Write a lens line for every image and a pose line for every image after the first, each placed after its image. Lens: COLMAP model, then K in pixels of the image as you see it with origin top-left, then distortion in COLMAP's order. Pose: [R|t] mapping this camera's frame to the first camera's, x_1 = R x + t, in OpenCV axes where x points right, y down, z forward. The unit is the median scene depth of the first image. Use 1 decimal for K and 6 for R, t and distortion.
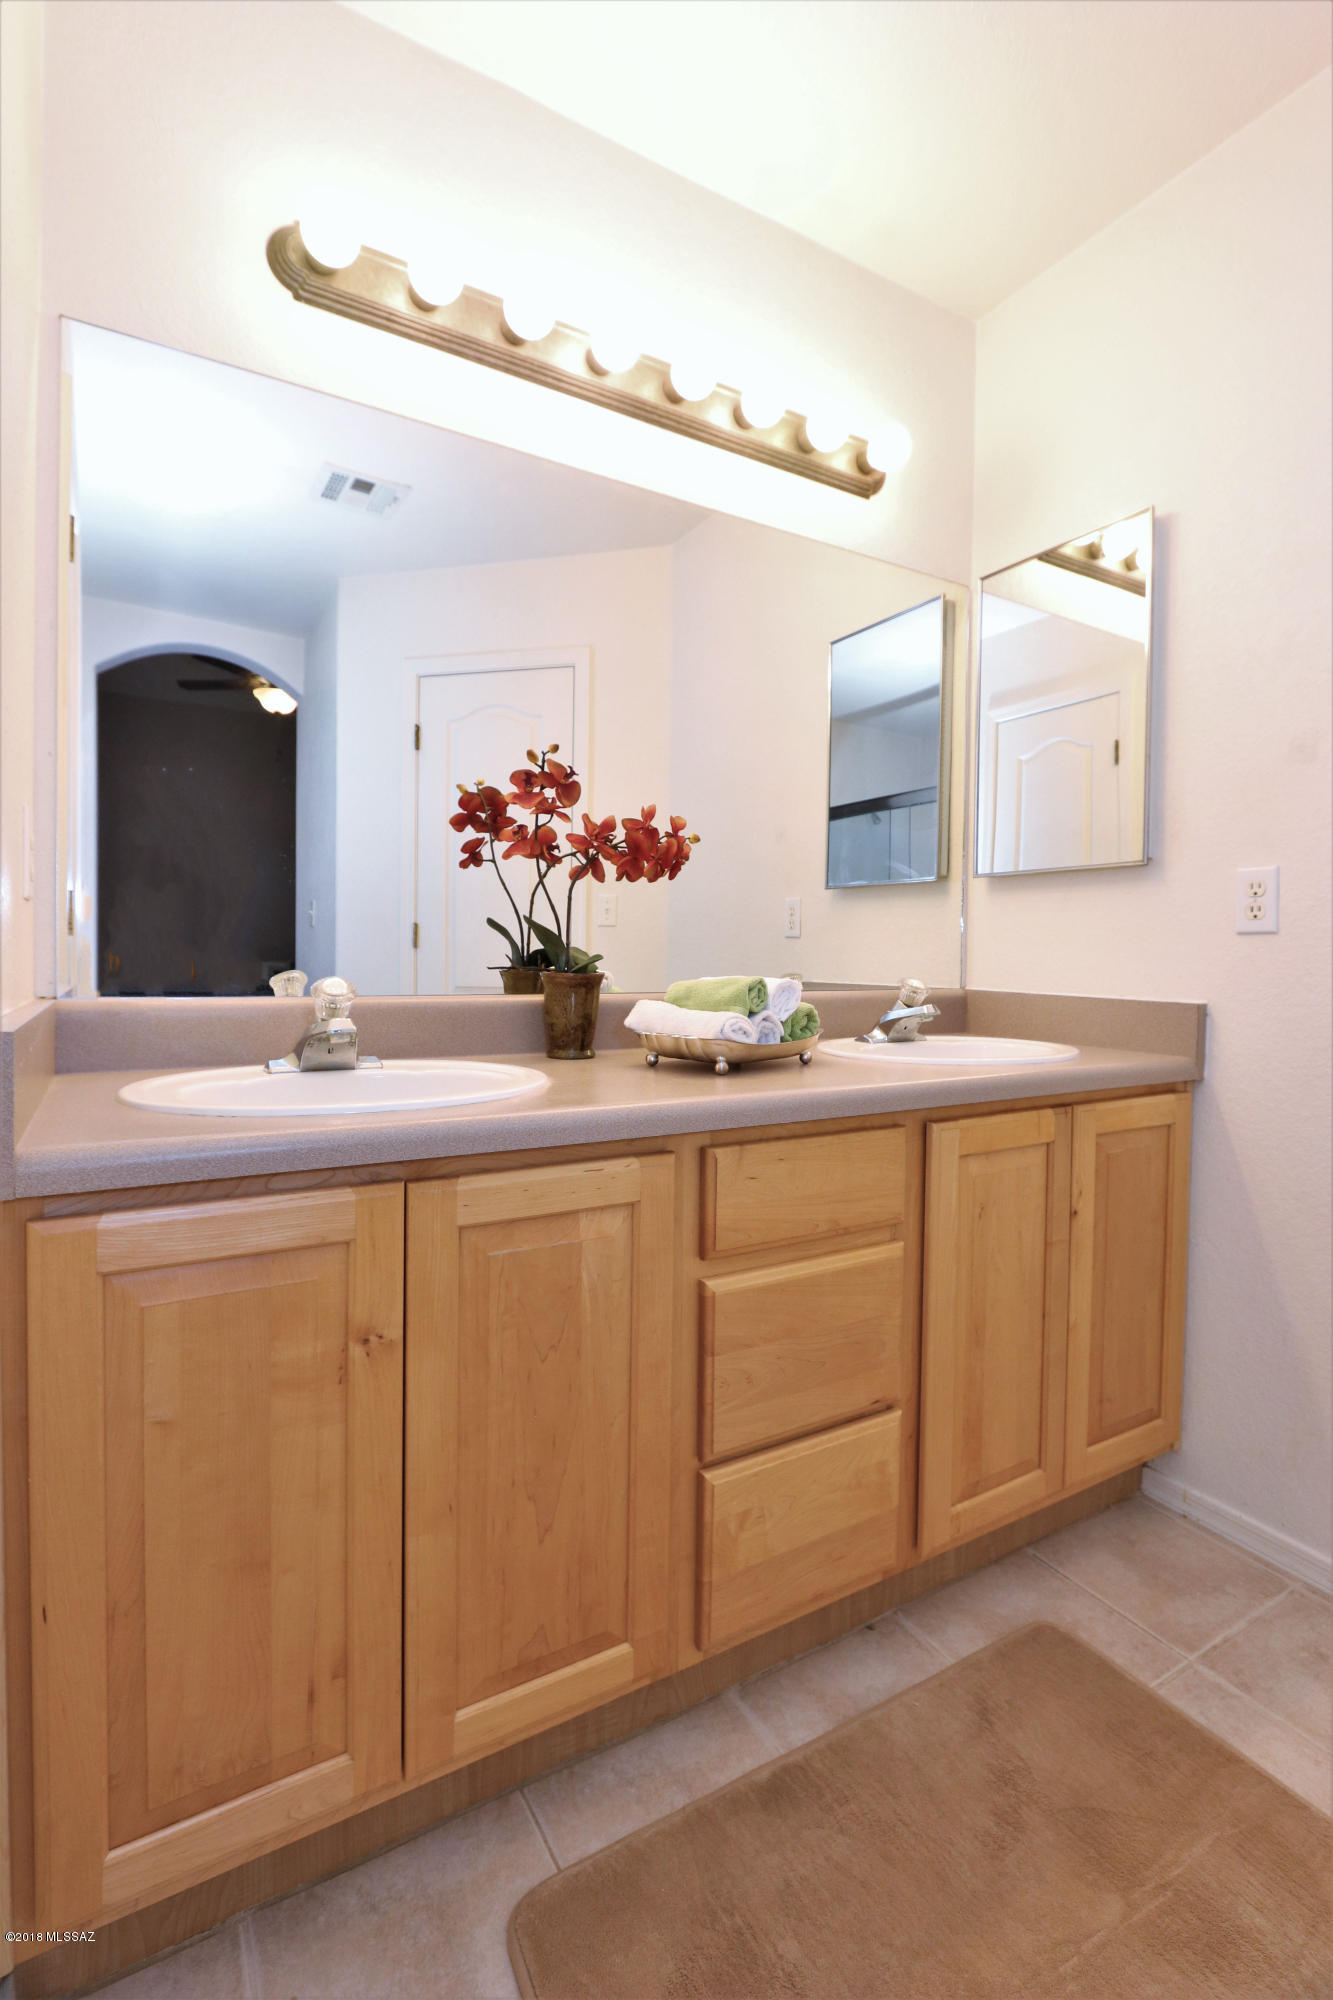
lens RADIAL K [[928.8, 0, 675.5], [0, 928.8, 975.7], [0, 0, 1]] dist [-0.008974, 0.000275]
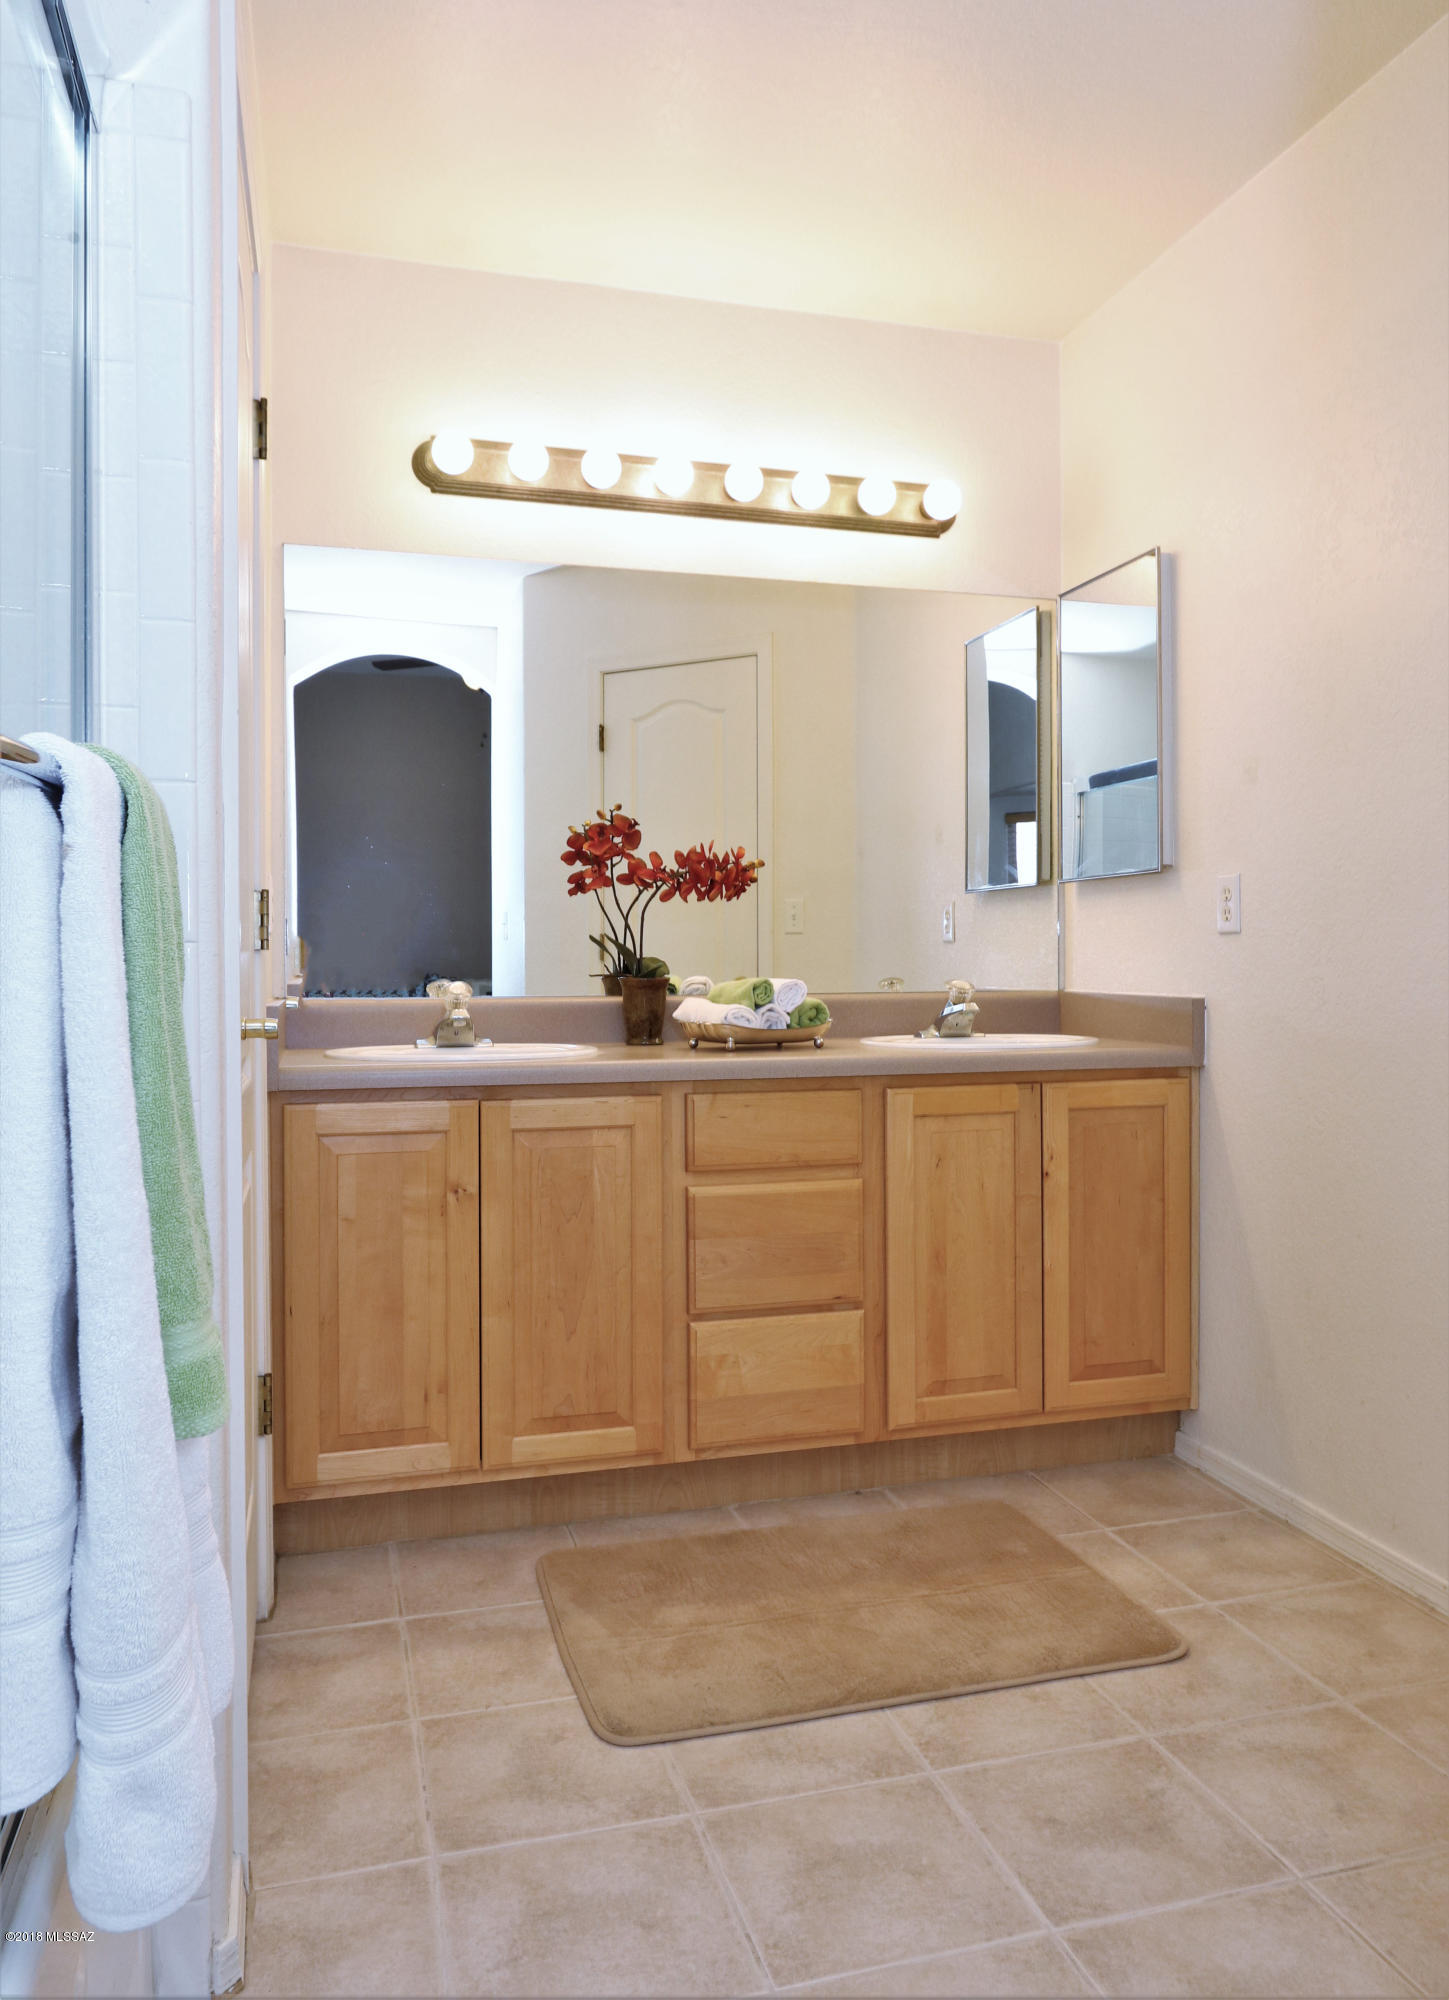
lens RADIAL K [[1438.1, 0, 725.5], [0, 1438.1, 964.9], [0, 0, 1]] dist [0.005509, 0.001491]
pose [[0.966004, -0.018221, -0.257885, 0.553731], [0.011325, 0.999538, -0.028198, 0.039257], [0.258280, 0.024319, 0.965764, -0.953551]]
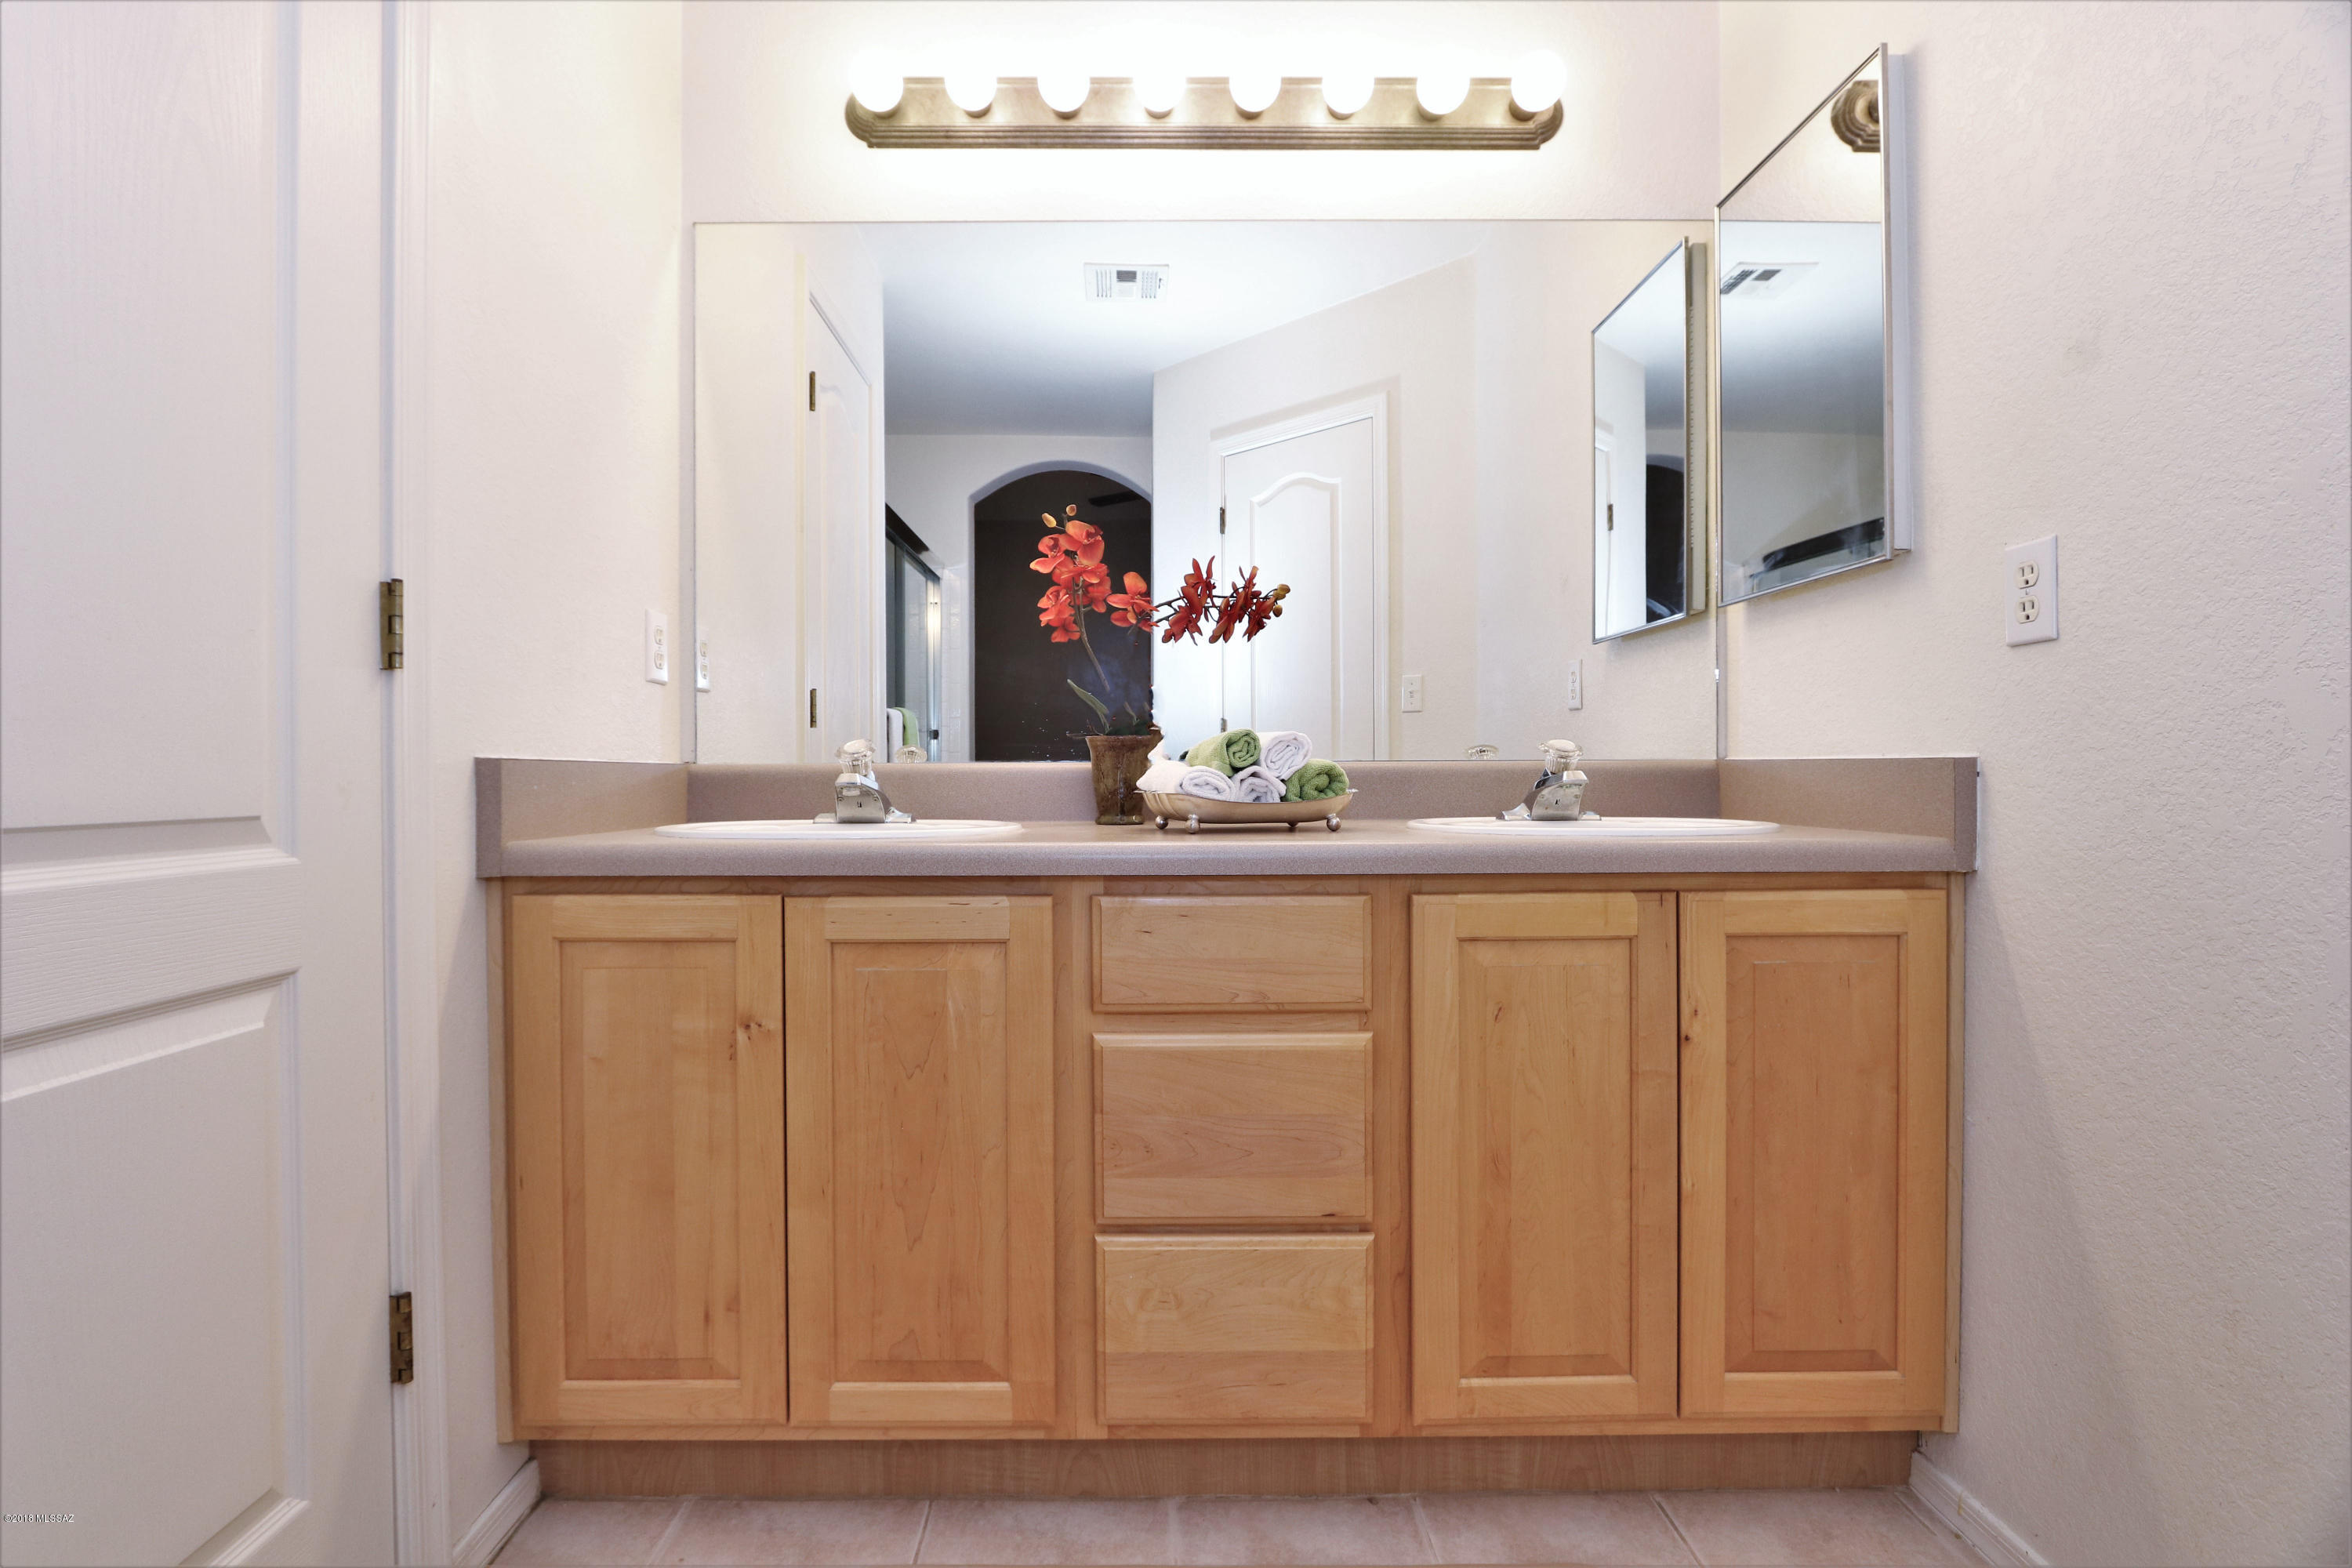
lens RADIAL K [[1092.2, 0, 1143.9], [0, 1092.2, 778.7], [0, 0, 1]] dist [-0.008974, 0.000275]
pose [[0.861349, -0.014520, -0.507807, 0.541391], [0.002432, 0.999698, -0.024460, 0.075345], [0.508008, 0.019833, 0.861124, 0.034534]]
